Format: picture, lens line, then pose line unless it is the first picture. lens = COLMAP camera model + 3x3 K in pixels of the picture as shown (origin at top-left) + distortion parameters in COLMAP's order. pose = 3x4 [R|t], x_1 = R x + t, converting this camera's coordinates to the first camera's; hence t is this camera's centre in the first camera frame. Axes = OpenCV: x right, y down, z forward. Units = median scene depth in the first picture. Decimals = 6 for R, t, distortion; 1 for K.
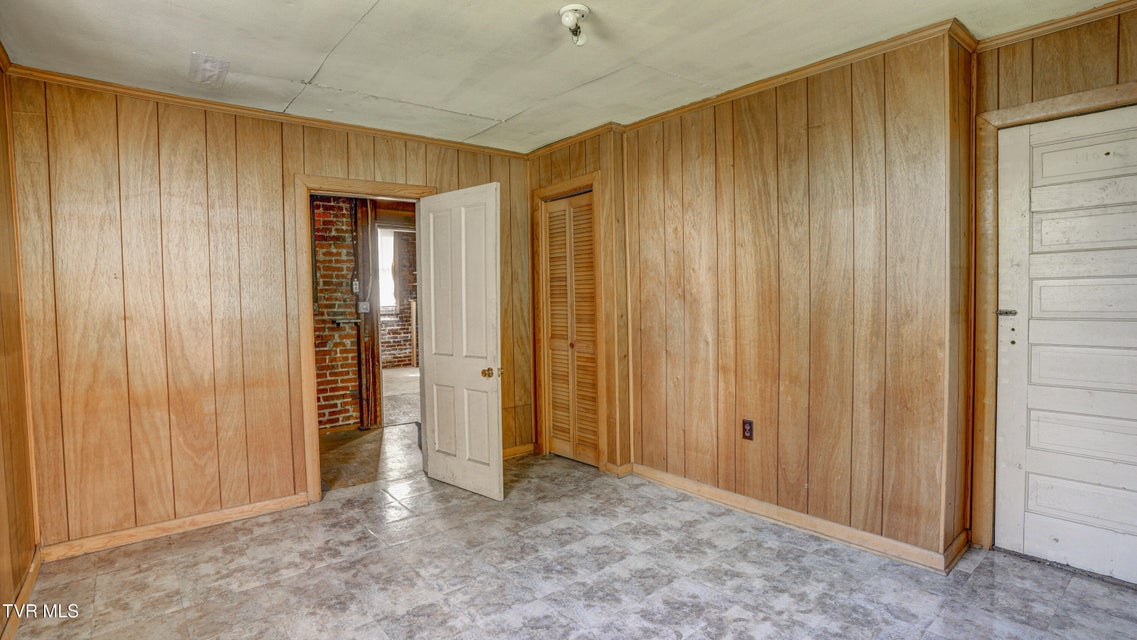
lens RADIAL K [[559.0, 0, 571.8], [0, 559.0, 317.5], [0, 0, 1]] dist [-0.085754, 0.038723]
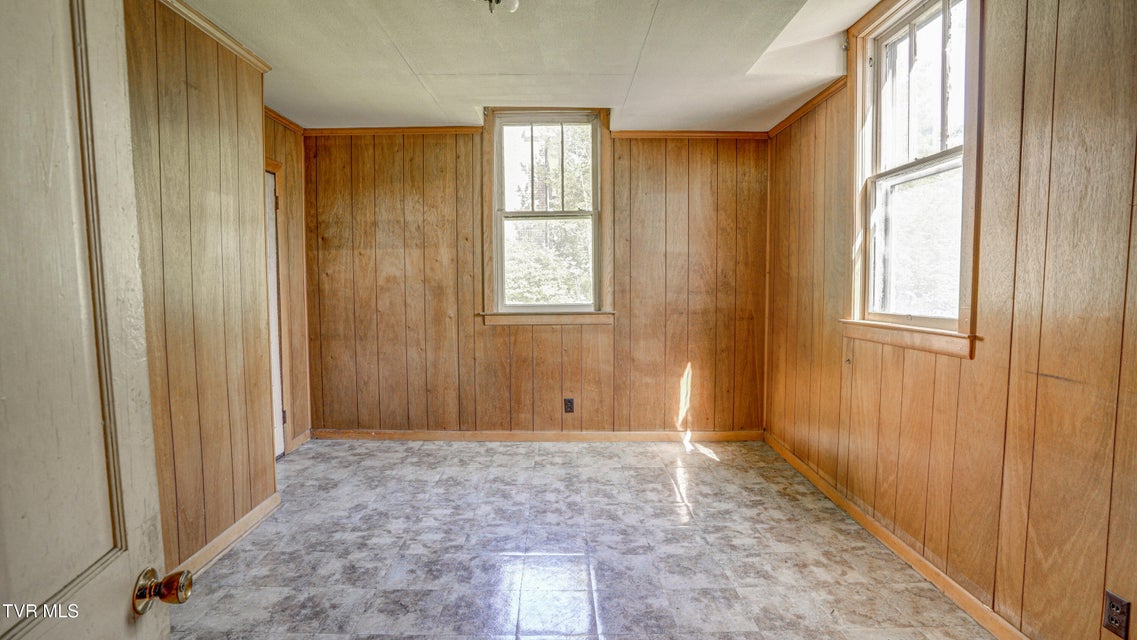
lens RADIAL K [[559.0, 0, 571.8], [0, 559.0, 317.5], [0, 0, 1]] dist [-0.085754, 0.038723]
pose [[-0.784114, -0.025313, 0.620100, -0.530450], [0.038648, 0.995237, 0.089497, -0.042384], [-0.619412, 0.094142, -0.779401, 1.291626]]
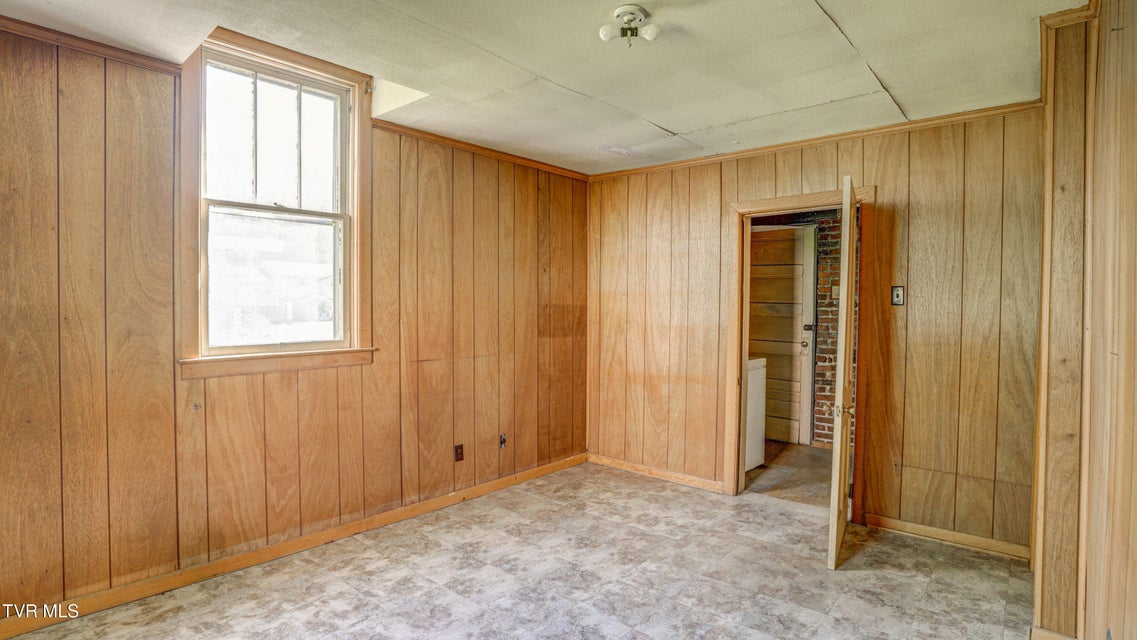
lens RADIAL K [[559.0, 0, 571.8], [0, 559.0, 317.5], [0, 0, 1]] dist [-0.085754, 0.038723]
pose [[0.166265, 0.036911, -0.985390, 0.706354], [-0.051934, 0.998240, 0.028629, -0.048326], [0.984713, 0.046415, 0.167889, 0.584298]]
